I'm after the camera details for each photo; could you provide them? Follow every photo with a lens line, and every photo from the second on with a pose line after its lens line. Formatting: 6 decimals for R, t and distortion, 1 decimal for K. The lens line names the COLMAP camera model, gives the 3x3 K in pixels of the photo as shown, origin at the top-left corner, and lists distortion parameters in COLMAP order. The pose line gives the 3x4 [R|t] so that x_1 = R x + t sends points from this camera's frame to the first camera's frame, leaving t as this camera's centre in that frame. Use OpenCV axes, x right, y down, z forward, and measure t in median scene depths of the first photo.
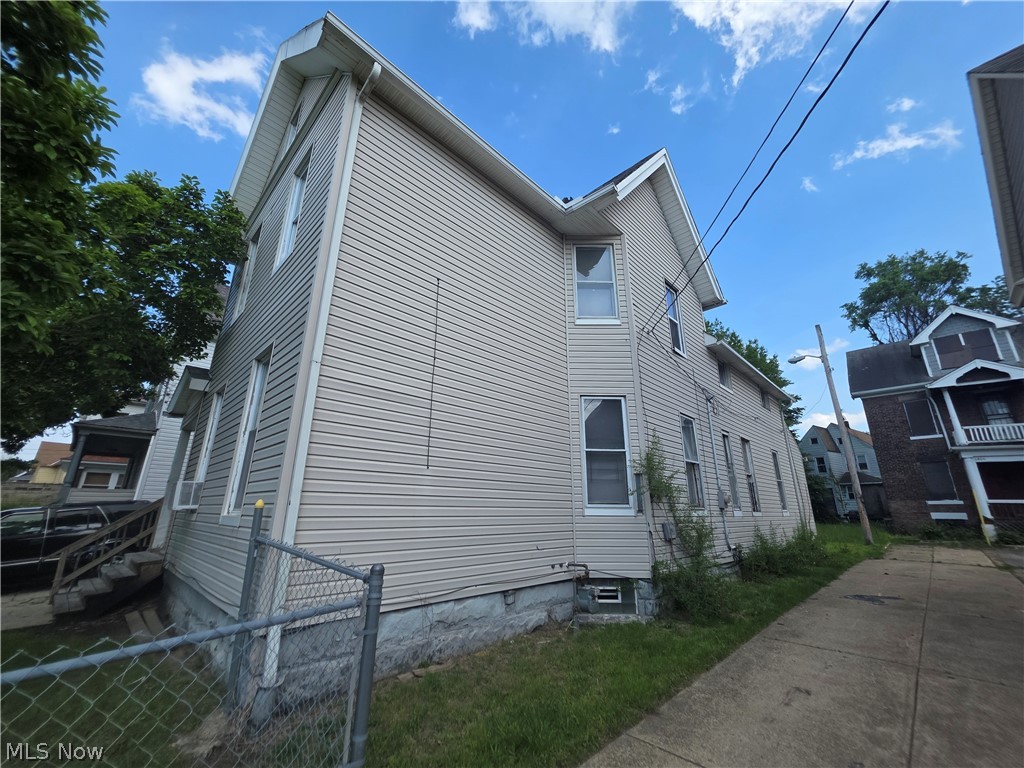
lens RADIAL K [[411.5, 0, 512.0], [0, 411.5, 384.0], [0, 0, 1]] dist [-0.000882, -0.000146]
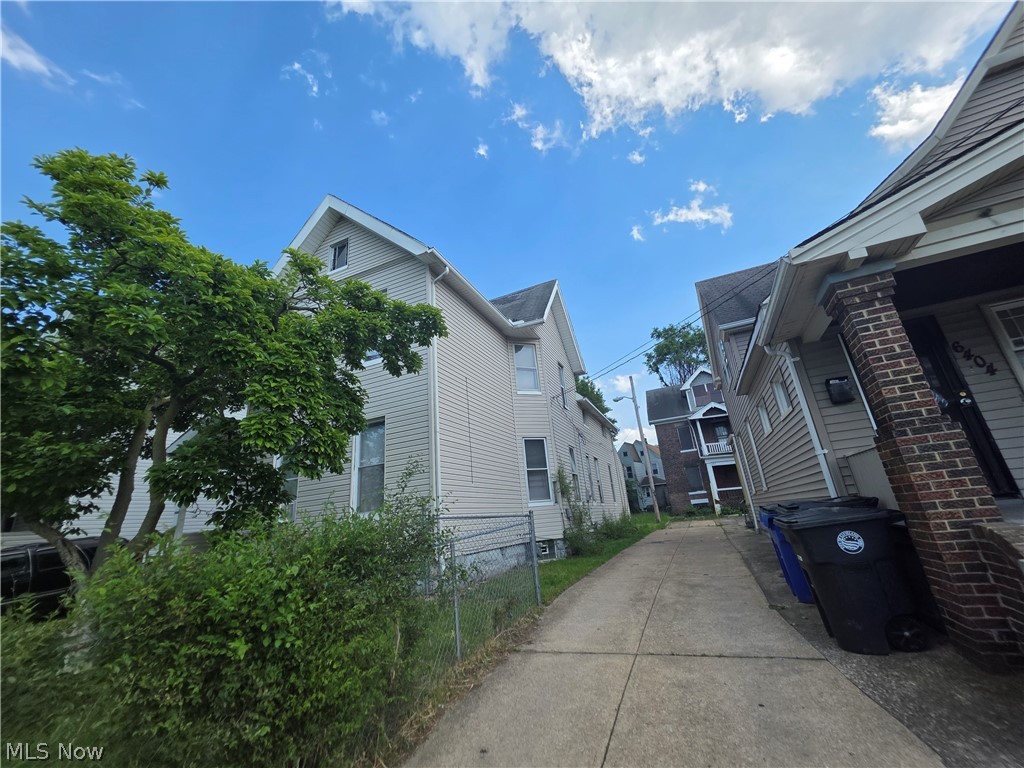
lens RADIAL K [[412.2, 0, 512.0], [0, 412.2, 384.0], [0, 0, 1]] dist [-0.001495, -0.000058]
pose [[0.931330, 0.031062, 0.362849, -0.194775], [-0.015871, 0.998871, -0.044772, -0.045128], [-0.363830, 0.035939, 0.930772, -0.227312]]
